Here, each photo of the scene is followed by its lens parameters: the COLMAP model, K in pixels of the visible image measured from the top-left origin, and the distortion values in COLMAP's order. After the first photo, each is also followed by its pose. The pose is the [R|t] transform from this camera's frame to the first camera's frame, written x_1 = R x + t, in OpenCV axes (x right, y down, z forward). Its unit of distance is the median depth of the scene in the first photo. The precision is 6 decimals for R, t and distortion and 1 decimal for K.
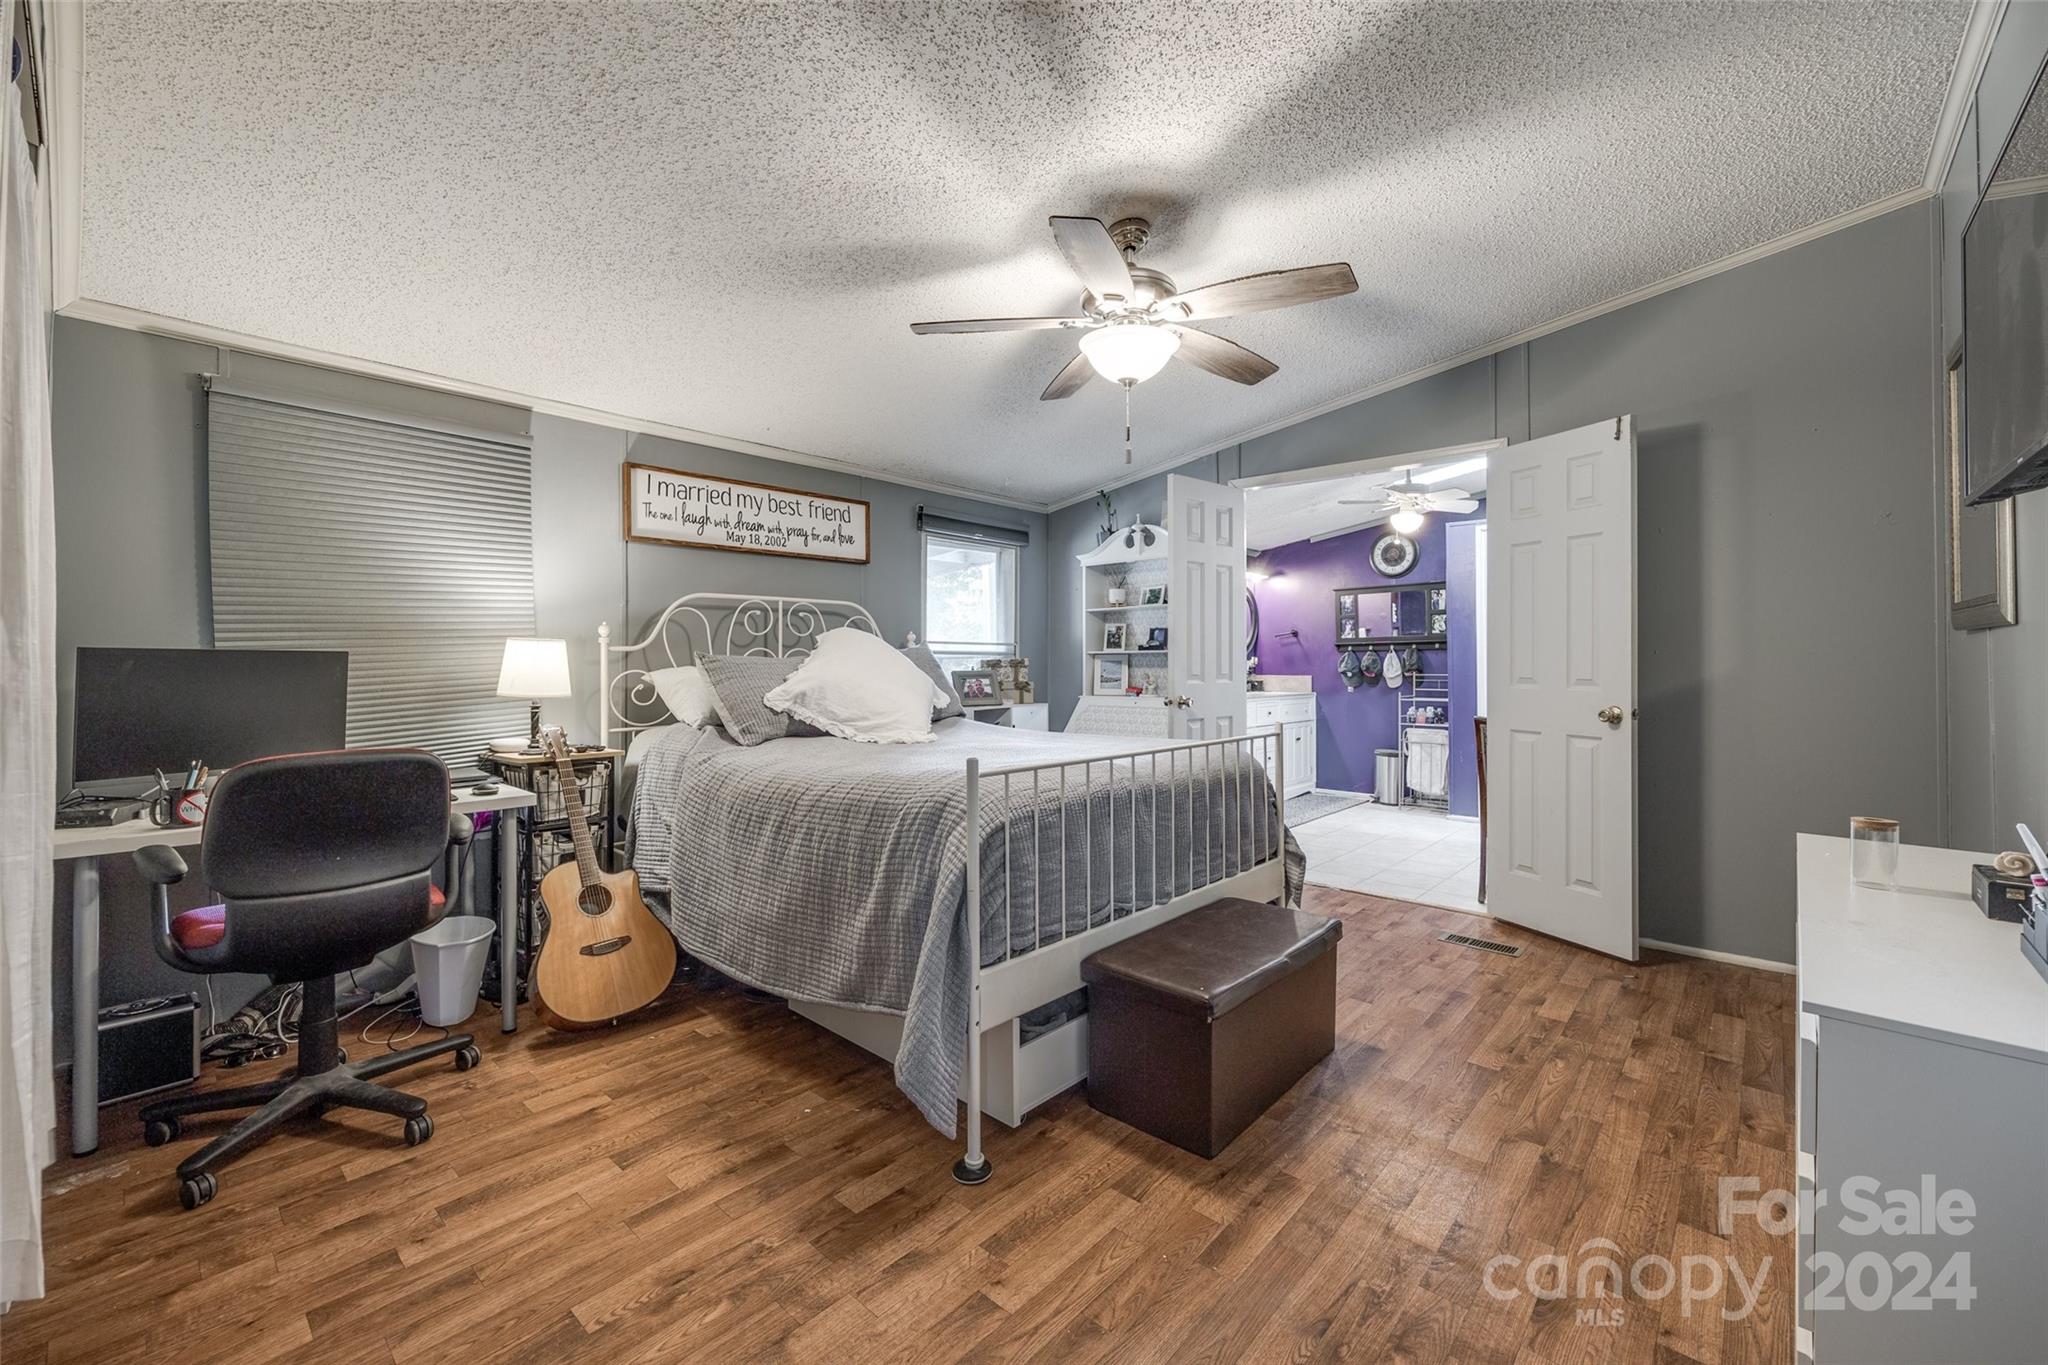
lens RADIAL K [[826.8, 0, 1021.6], [0, 826.8, 661.8], [0, 0, 1]] dist [-0.003583, -0.000030]
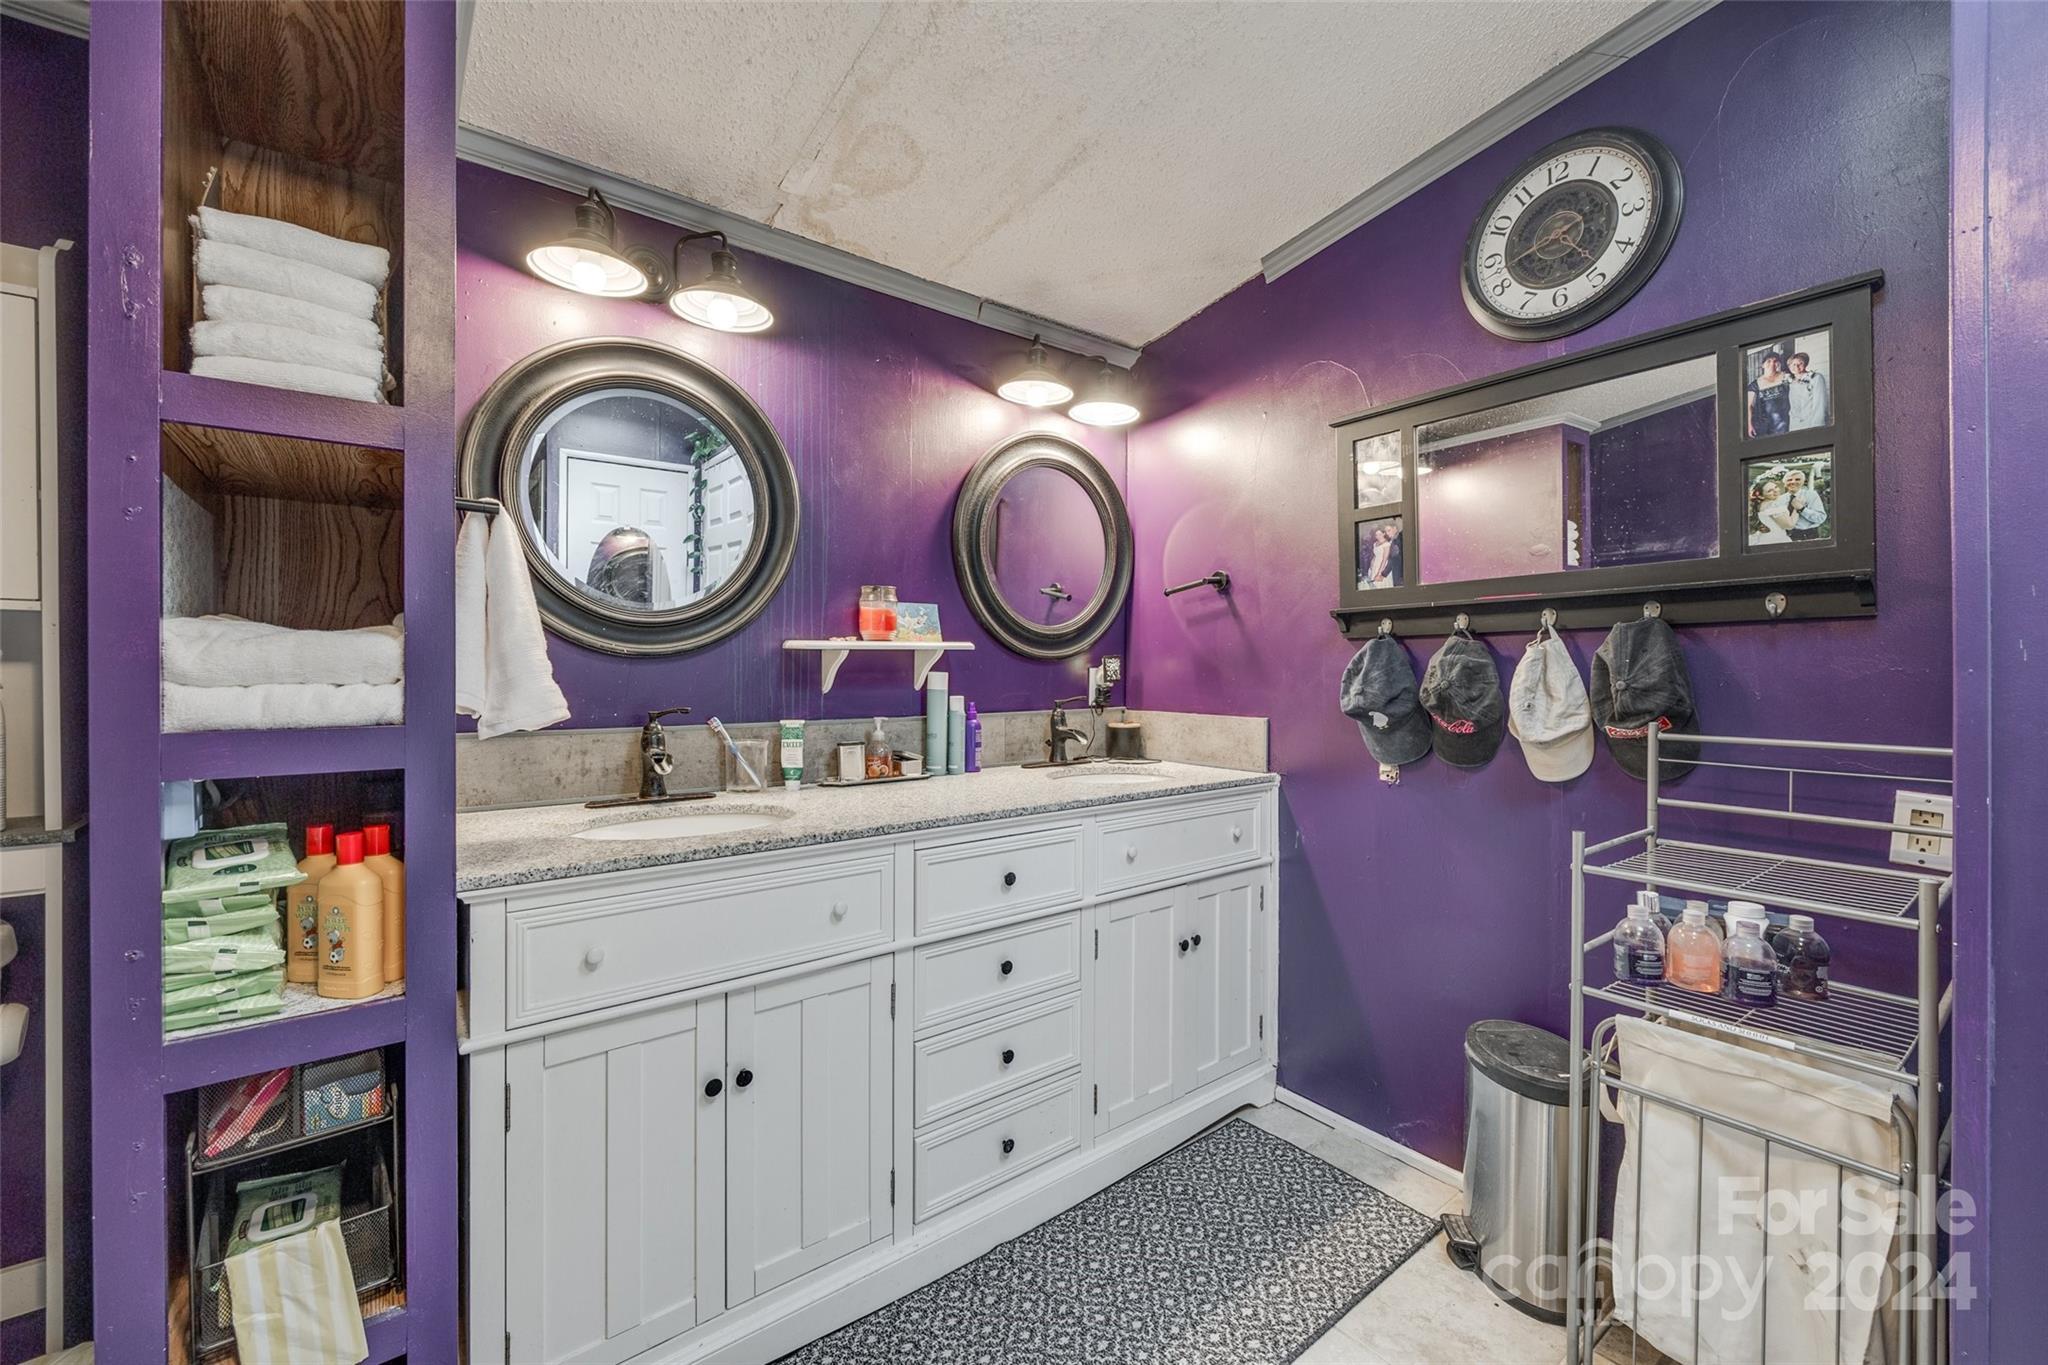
lens RADIAL K [[826.8, 0, 1018.8], [0, 826.8, 676.9], [0, 0, 1]] dist [-0.003583, -0.000030]
pose [[0.984984, 0.006391, -0.172529, 0.333813], [-0.004521, 0.999927, 0.011233, -0.001836], [0.172588, -0.010284, 0.984940, 0.726844]]
